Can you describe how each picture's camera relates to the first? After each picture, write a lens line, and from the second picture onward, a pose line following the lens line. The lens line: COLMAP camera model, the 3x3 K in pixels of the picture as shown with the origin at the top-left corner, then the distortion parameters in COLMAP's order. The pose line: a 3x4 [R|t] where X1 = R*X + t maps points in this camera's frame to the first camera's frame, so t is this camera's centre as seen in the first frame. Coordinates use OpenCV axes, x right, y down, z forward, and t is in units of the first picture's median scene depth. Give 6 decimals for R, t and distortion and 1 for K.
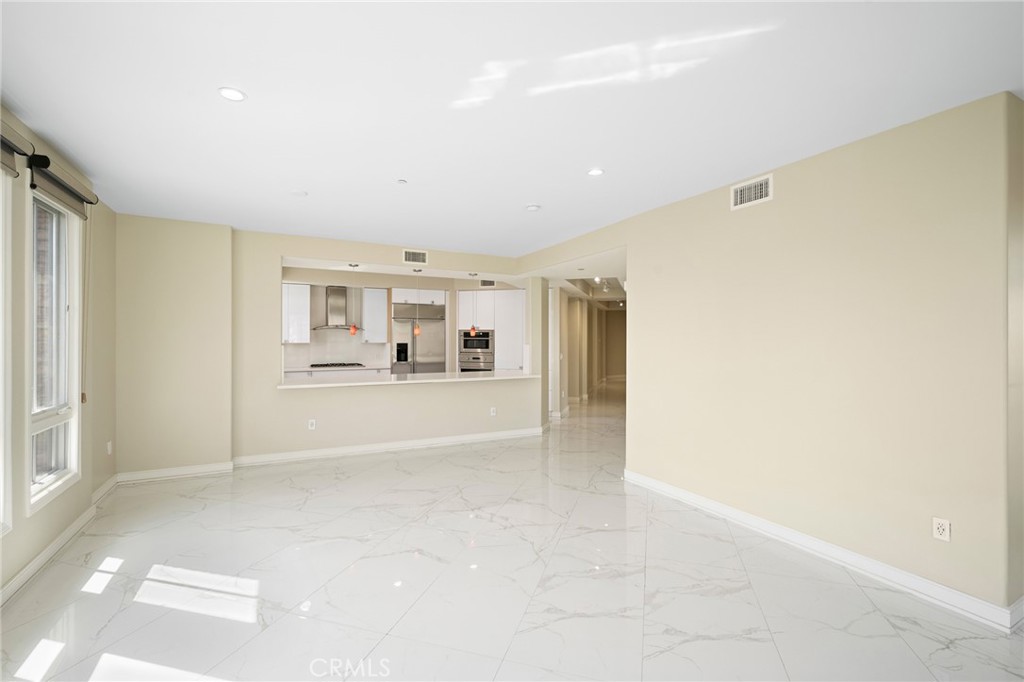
lens RADIAL K [[452.5, 0, 512.0], [0, 452.5, 341.0], [0, 0, 1]] dist [0.000987, -0.000048]
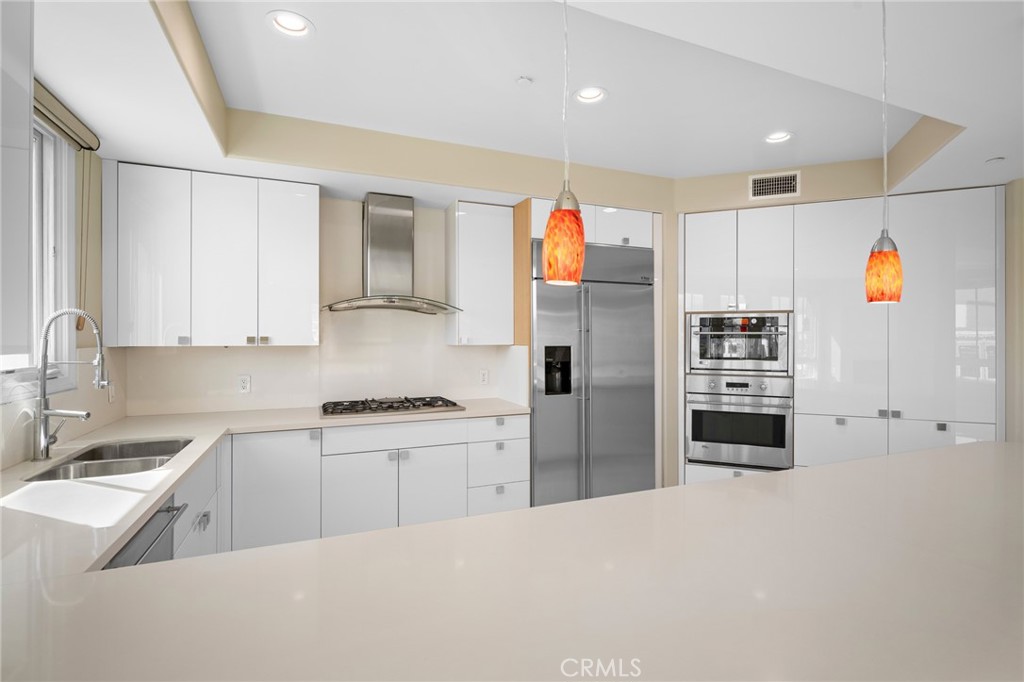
lens RADIAL K [[485.5, 0, 512.0], [0, 485.5, 341.0], [0, 0, 1]] dist [-0.000145, -0.000010]
pose [[0.996022, -0.002355, -0.089071, -0.245050], [0.002020, 0.999991, -0.003844, 0.002248], [0.089079, 0.003649, 0.996018, 0.596073]]
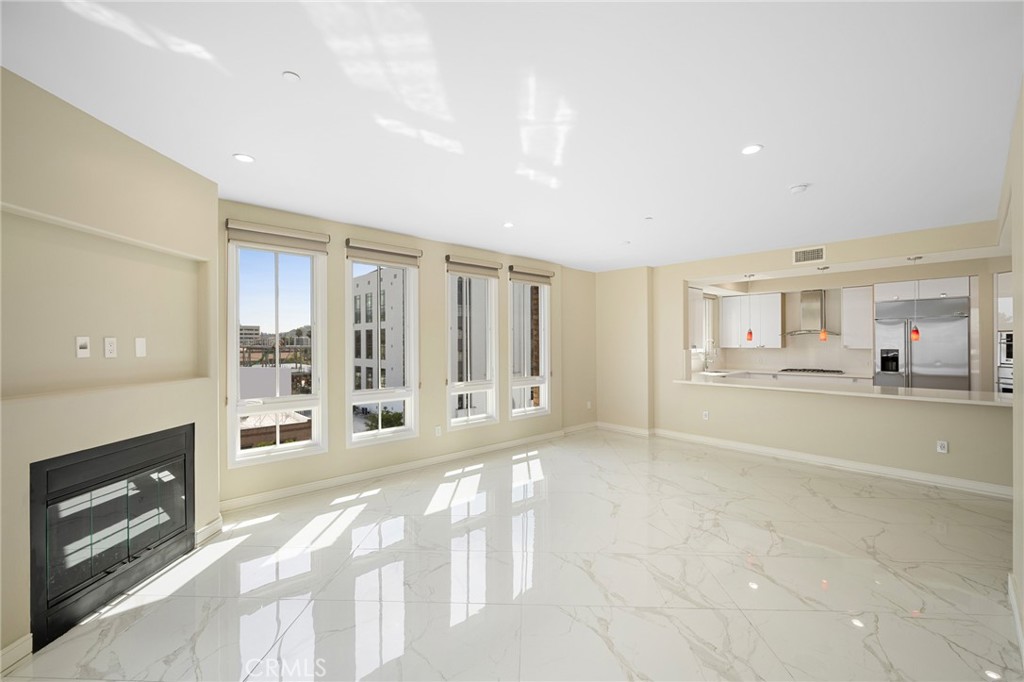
lens RADIAL K [[421.6, 0, 516.6], [0, 421.6, 342.8], [0, 0, 1]] dist [-0.000684, 0.000145]
pose [[0.261845, -0.003727, -0.965103, 0.323405], [-0.003482, 0.999982, -0.004806, -0.000922], [0.965104, 0.004619, 0.261827, 0.141099]]
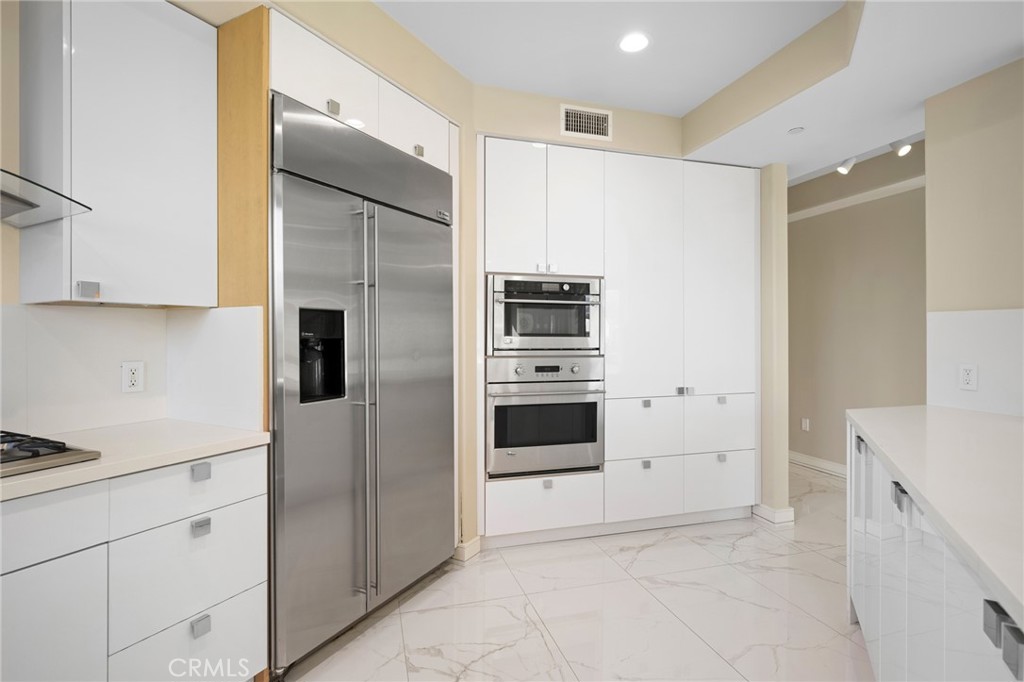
lens RADIAL K [[490.4, 0, 510.4], [0, 490.4, 333.3], [0, 0, 1]] dist [-0.001326, -0.000169]
pose [[0.832612, -0.001904, 0.553853, -0.293837], [0.006656, 0.999956, -0.006569, 0.017678], [-0.553817, 0.009156, 0.832588, 0.776419]]
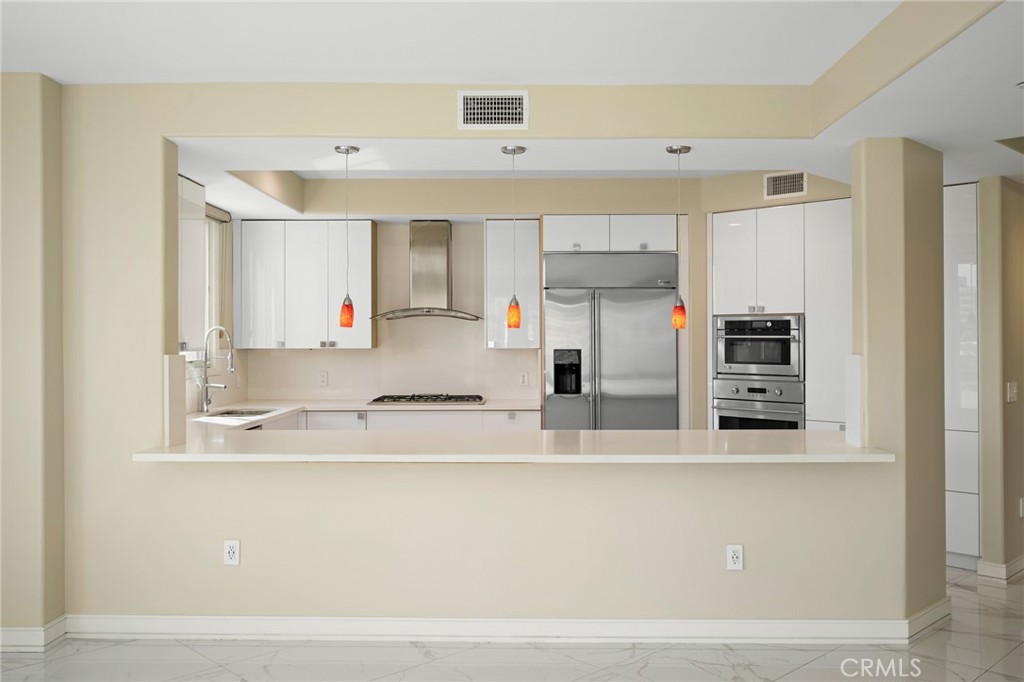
lens RADIAL K [[884.2, 0, 512.0], [0, 884.2, 341.0], [0, 0, 1]] dist [-0.004399, -0.001991]
pose [[0.879613, -0.003229, -0.475679, 0.094302], [0.000996, 0.999987, -0.004946, 0.001257], [0.475689, 0.003877, 0.879605, 0.273836]]
